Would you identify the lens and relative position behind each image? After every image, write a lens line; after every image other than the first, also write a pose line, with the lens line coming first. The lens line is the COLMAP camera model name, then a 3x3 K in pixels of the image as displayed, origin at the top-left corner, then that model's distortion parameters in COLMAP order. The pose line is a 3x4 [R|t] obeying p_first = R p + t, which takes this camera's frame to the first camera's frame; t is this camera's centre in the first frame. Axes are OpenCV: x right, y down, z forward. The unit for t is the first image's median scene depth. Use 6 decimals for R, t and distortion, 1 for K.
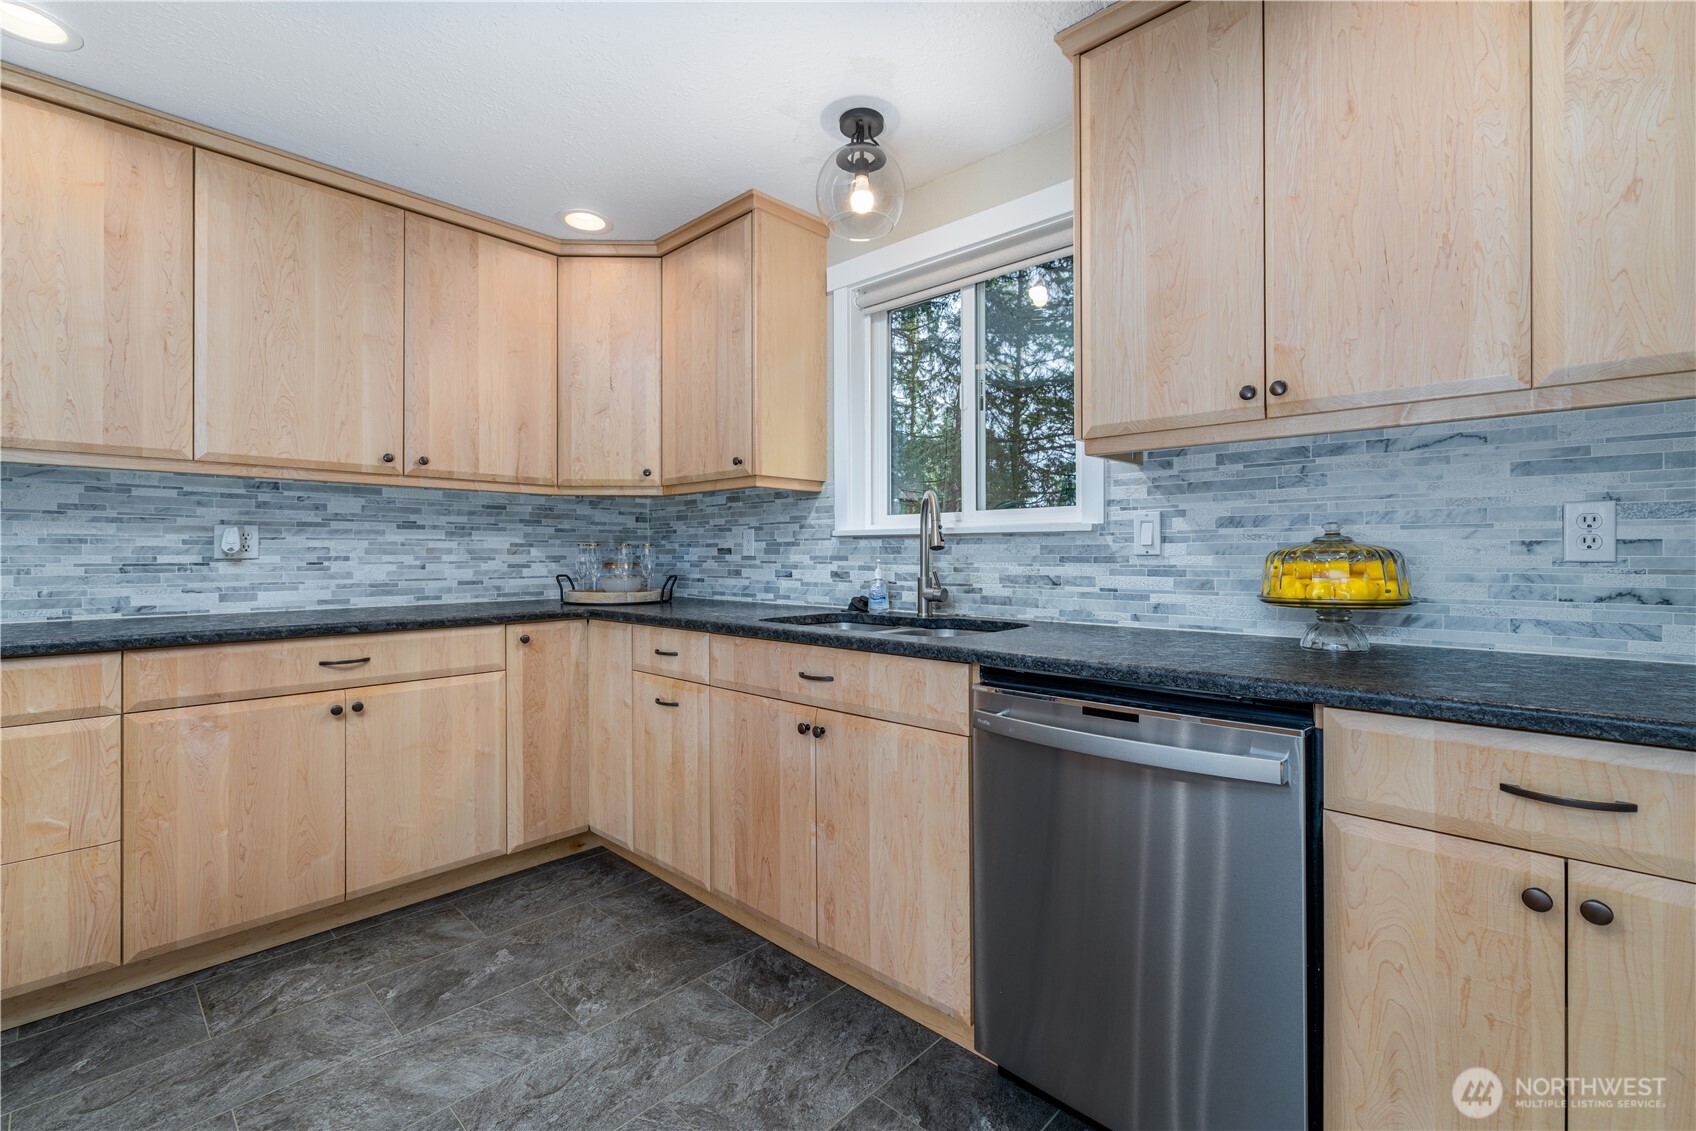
lens RADIAL K [[737.9, 0, 851.7], [0, 737.9, 550.1], [0, 0, 1]] dist [-0.003800, 0.002042]
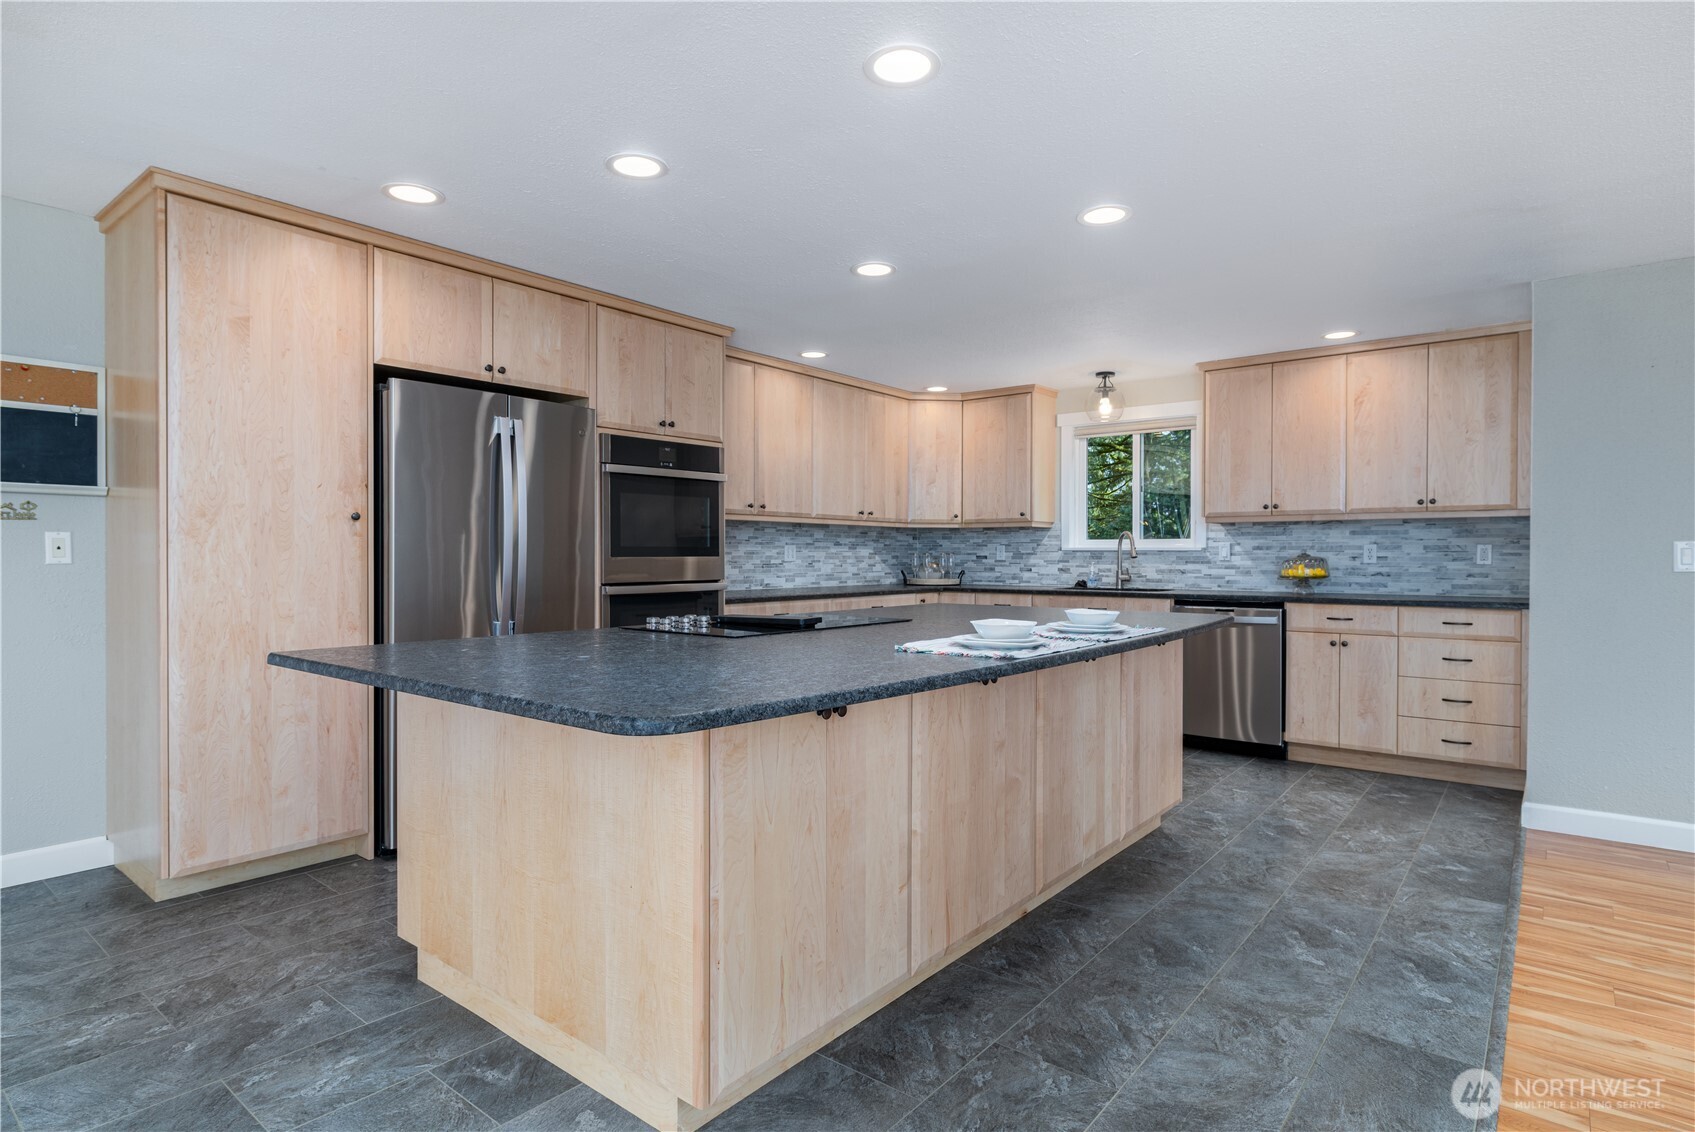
lens RADIAL K [[891.8, 0, 846.4], [0, 891.8, 565.7], [0, 0, 1]] dist [-0.002812, 0.001420]
pose [[0.997072, 0.001024, 0.076465, -0.998405], [-0.002379, 0.999842, 0.017631, -0.023801], [-0.076435, -0.017762, 0.996916, -1.722378]]
